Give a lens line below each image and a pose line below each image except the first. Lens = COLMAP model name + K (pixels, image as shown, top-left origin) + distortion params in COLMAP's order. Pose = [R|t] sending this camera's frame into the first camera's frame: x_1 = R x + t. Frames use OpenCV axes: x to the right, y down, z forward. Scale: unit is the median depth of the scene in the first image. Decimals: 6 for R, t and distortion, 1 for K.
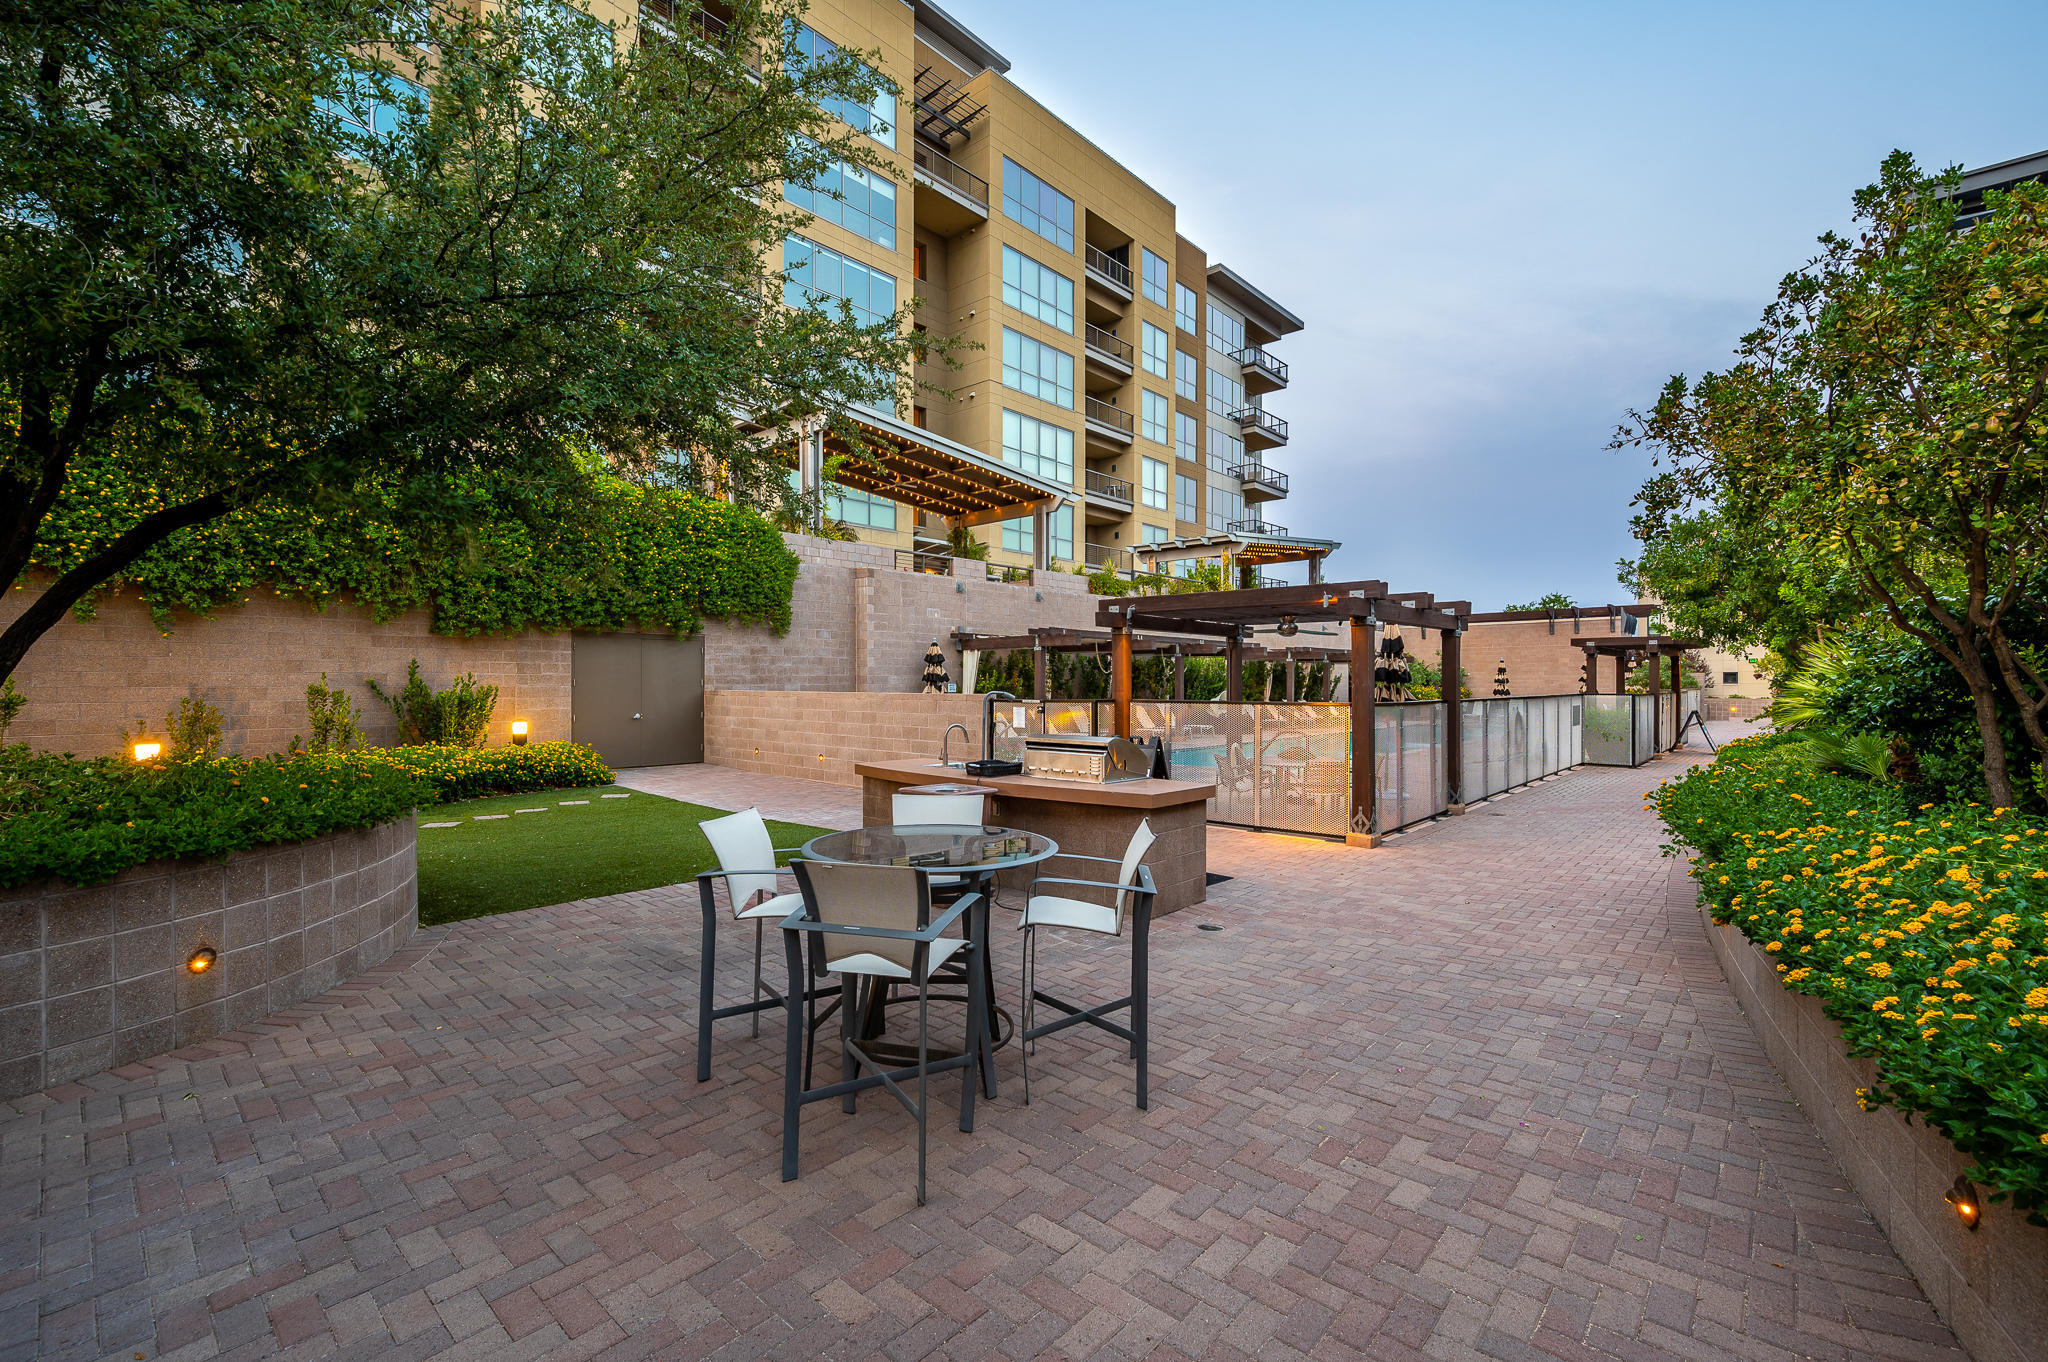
lens RADIAL K [[915.6, 0, 1022.7], [0, 915.6, 682.5], [0, 0, 1]] dist [0.003139, 0.000058]
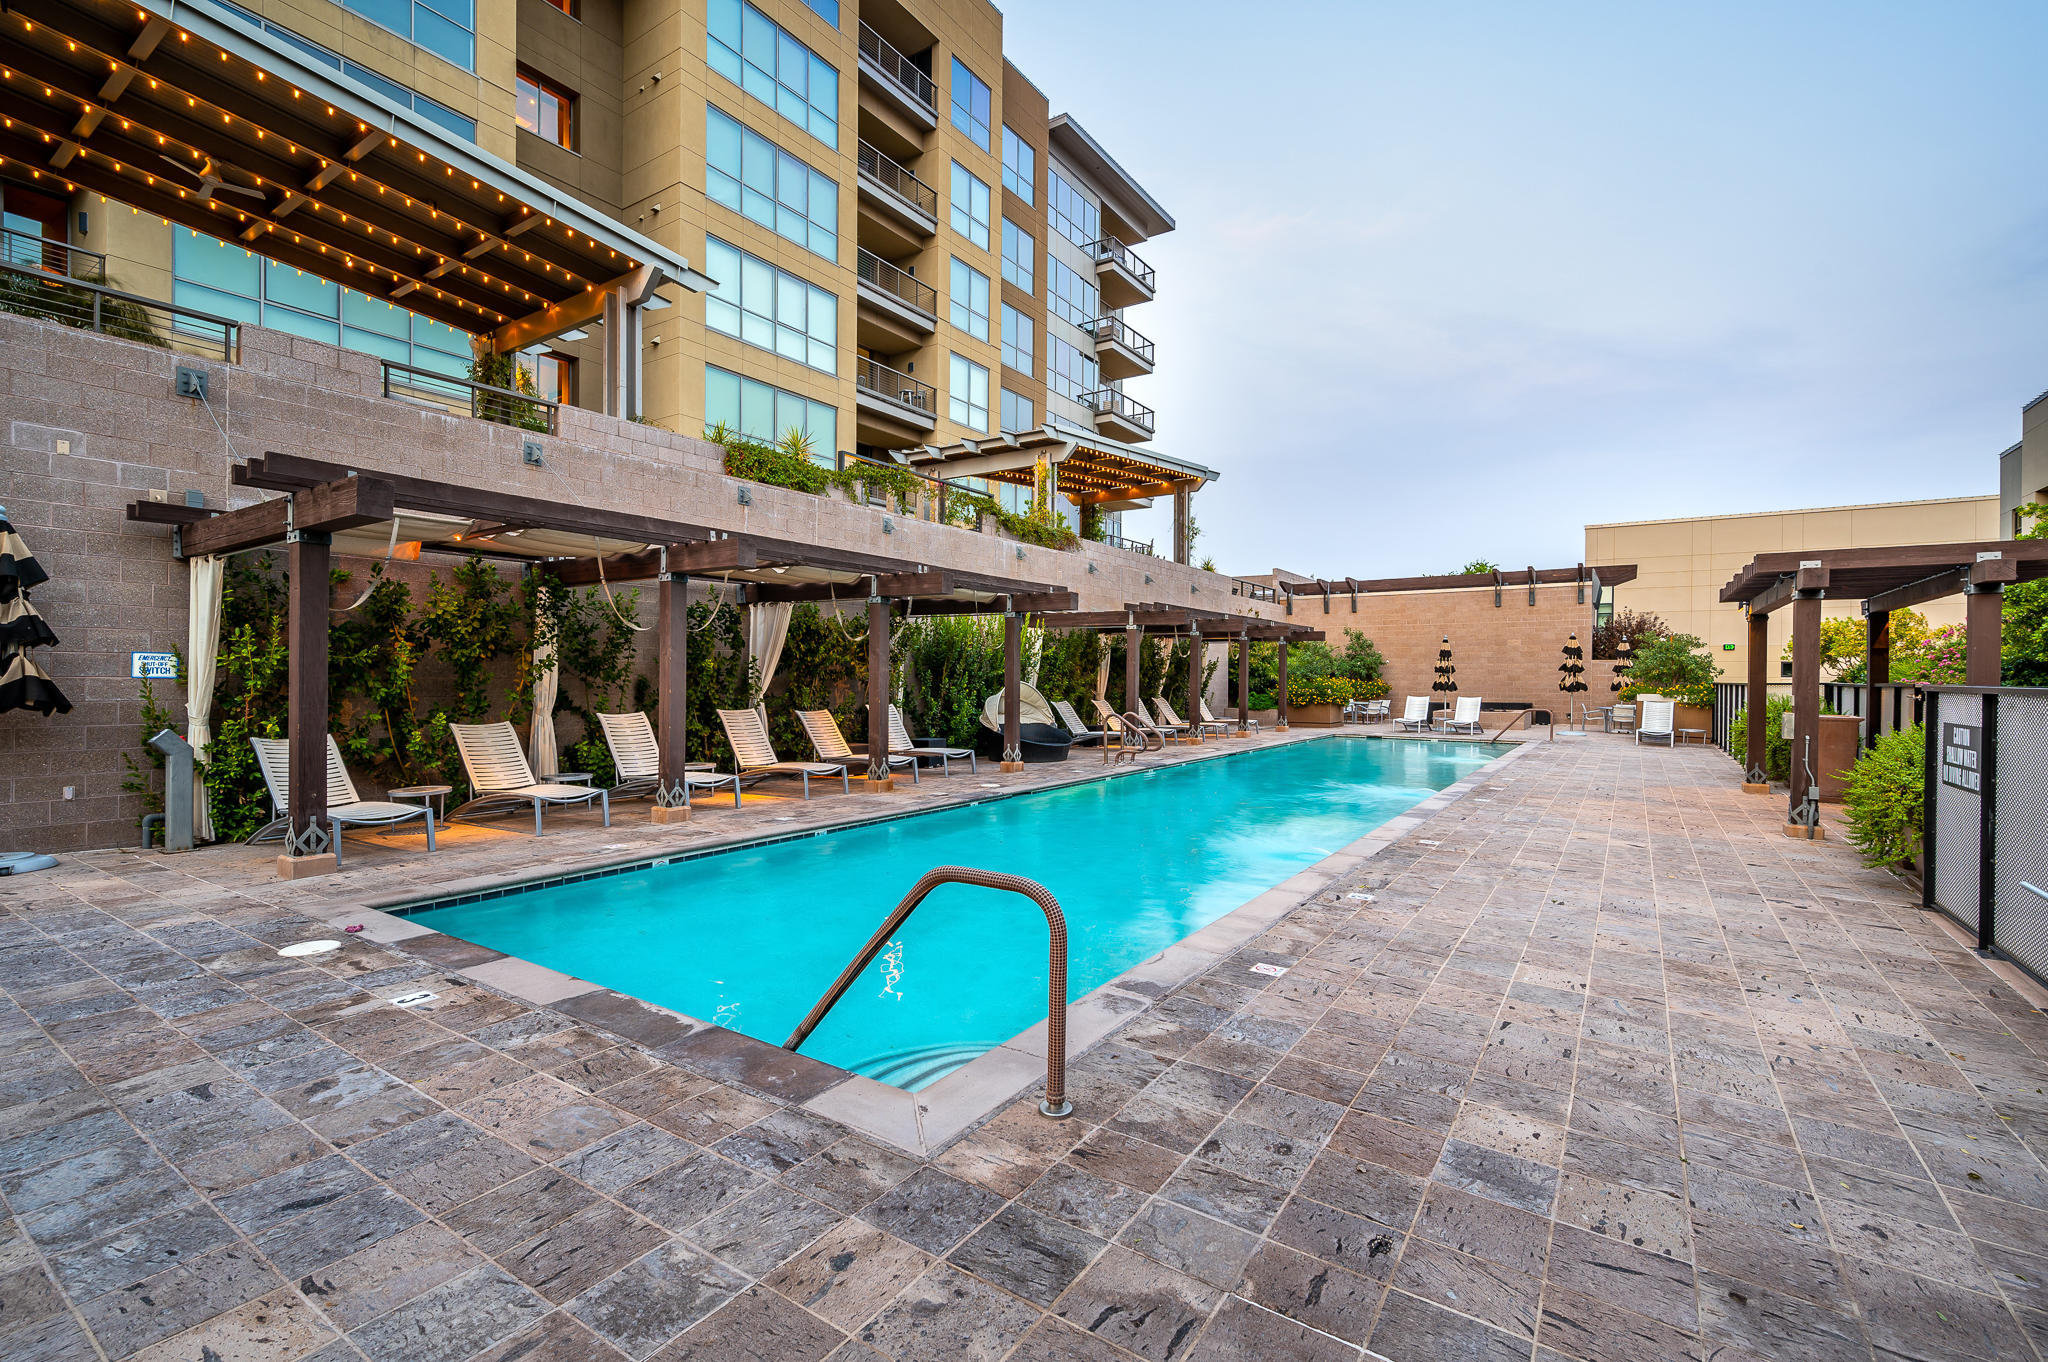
lens RADIAL K [[927.7, 0, 1020.4], [0, 927.7, 679.5], [0, 0, 1]] dist [-0.004064, 0.000211]
pose [[0.991943, 0.006168, 0.126533, 0.090328], [-0.006736, 0.999969, 0.004060, 0.003593], [-0.126504, -0.004879, 0.991954, 0.263081]]
